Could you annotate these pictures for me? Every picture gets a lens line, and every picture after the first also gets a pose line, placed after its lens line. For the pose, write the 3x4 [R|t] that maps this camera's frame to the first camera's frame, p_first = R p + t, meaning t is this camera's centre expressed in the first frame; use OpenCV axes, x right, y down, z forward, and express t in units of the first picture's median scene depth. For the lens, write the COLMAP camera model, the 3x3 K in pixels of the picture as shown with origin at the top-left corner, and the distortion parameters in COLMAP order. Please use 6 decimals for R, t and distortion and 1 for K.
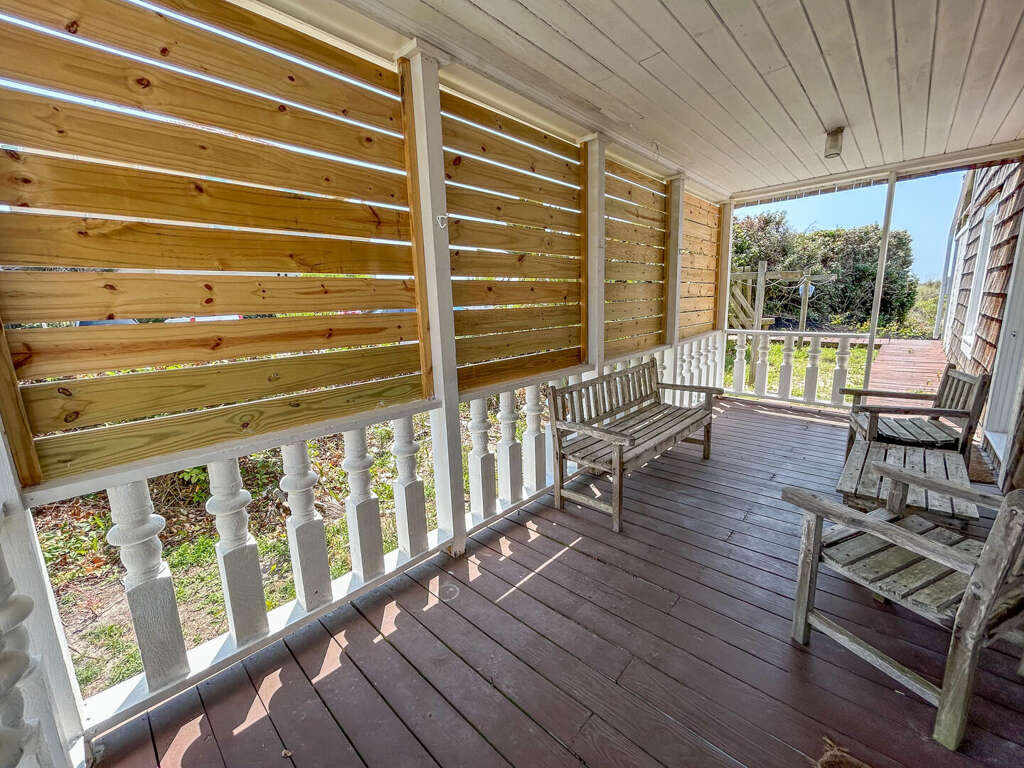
lens RADIAL K [[415.2, 0, 515.6], [0, 415.2, 385.6], [0, 0, 1]] dist [0.000894, -0.000317]
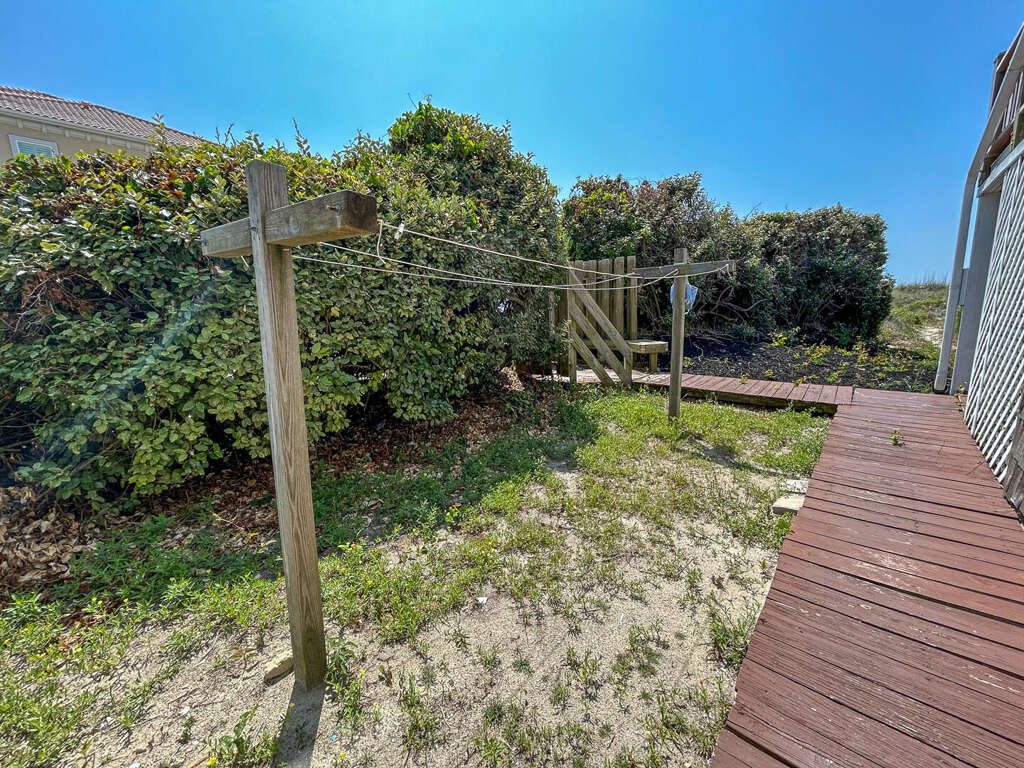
lens RADIAL K [[415.2, 0, 516.7], [0, 415.2, 382.9], [0, 0, 1]] dist [0.000894, -0.000317]
pose [[0.999287, -0.004008, 0.037554, 0.277270], [0.004471, 0.999915, -0.012253, -0.069973], [-0.037501, 0.012412, 0.999219, 0.298770]]
